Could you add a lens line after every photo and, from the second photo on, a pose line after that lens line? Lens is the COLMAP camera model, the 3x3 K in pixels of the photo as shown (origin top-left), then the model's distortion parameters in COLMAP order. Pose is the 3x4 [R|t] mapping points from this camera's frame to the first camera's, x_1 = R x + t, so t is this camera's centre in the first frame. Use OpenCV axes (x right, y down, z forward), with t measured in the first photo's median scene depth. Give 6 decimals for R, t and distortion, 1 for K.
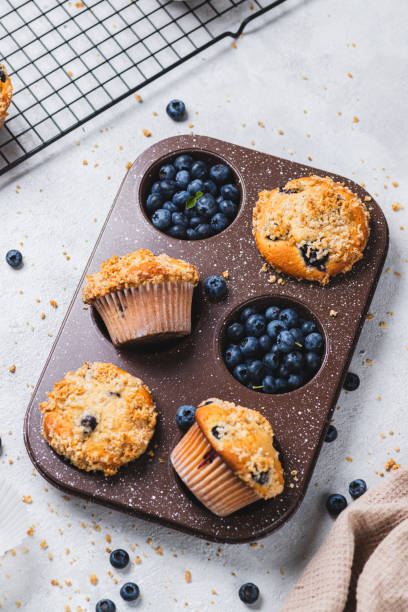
lens RADIAL K [[1814.6, 0, 204.0], [0, 1814.6, 306.0], [0, 0, 1]] dist [-0.060860, 0.935485]
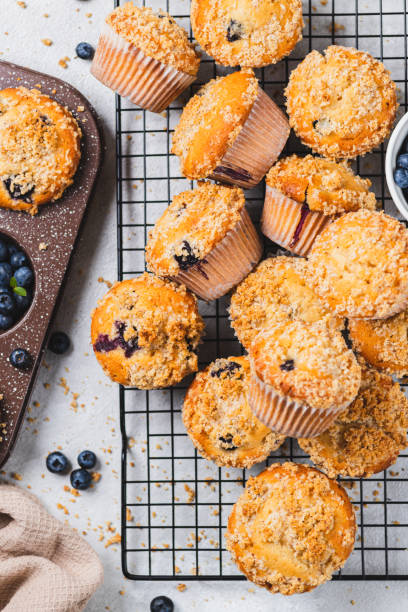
lens RADIAL K [[1814.6, 0, 204.0], [0, 1814.6, 306.0], [0, 0, 1]] dist [-0.060860, 0.935485]
pose [[0.999607, -0.027677, -0.004494, 0.158509], [0.027156, 0.915673, 0.401005, -0.344153], [-0.006983, -0.400970, 0.916065, 0.120695]]
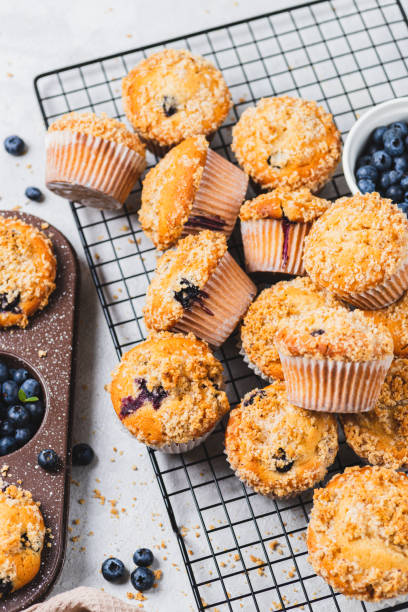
lens RADIAL K [[1814.6, 0, 204.0], [0, 1814.6, 306.0], [0, 0, 1]] dist [-0.060860, 0.935485]
pose [[0.950615, -0.279540, 0.134867, 0.031427], [0.282810, 0.959161, -0.005340, 0.009047], [-0.127866, 0.043218, 0.990849, 0.065261]]
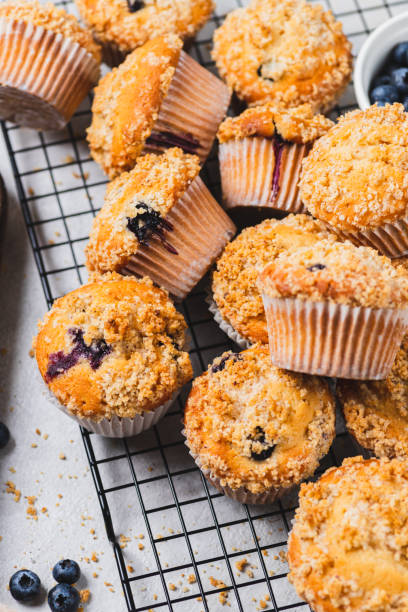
lens RADIAL K [[1874.9, 0, 204.0], [0, 1874.9, 306.0], [0, 0, 1]] dist [-0.062044, 0.828411]
pose [[0.960636, -0.217201, 0.173213, 0.039483], [0.233137, 0.969354, -0.077452, 0.086231], [-0.151083, 0.114786, 0.981834, 0.268005]]
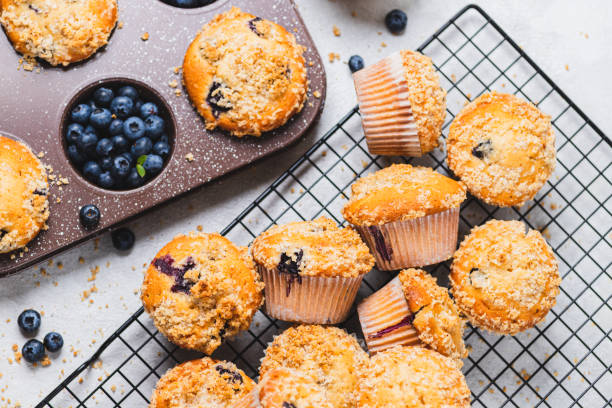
lens RADIAL K [[1814.6, 0, 306.0], [0, 1814.6, 204.0], [0, 0, 1]] dist [-0.060860, 0.935485]
pose [[0.702685, 0.710894, -0.029387, 0.157088], [-0.692829, 0.693061, 0.199136, -0.204859], [0.161931, -0.119570, 0.979531, 0.098773]]
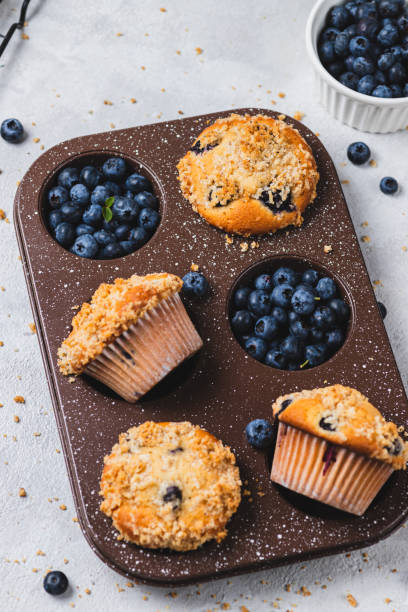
lens RADIAL K [[1814.6, 0, 204.0], [0, 1814.6, 306.0], [0, 0, 1]] dist [-0.060860, 0.935485]
pose [[0.838805, -0.459325, 0.292279, -0.238869], [0.463294, 0.884177, 0.059912, -0.050186], [-0.285946, 0.085157, 0.954454, 0.205118]]
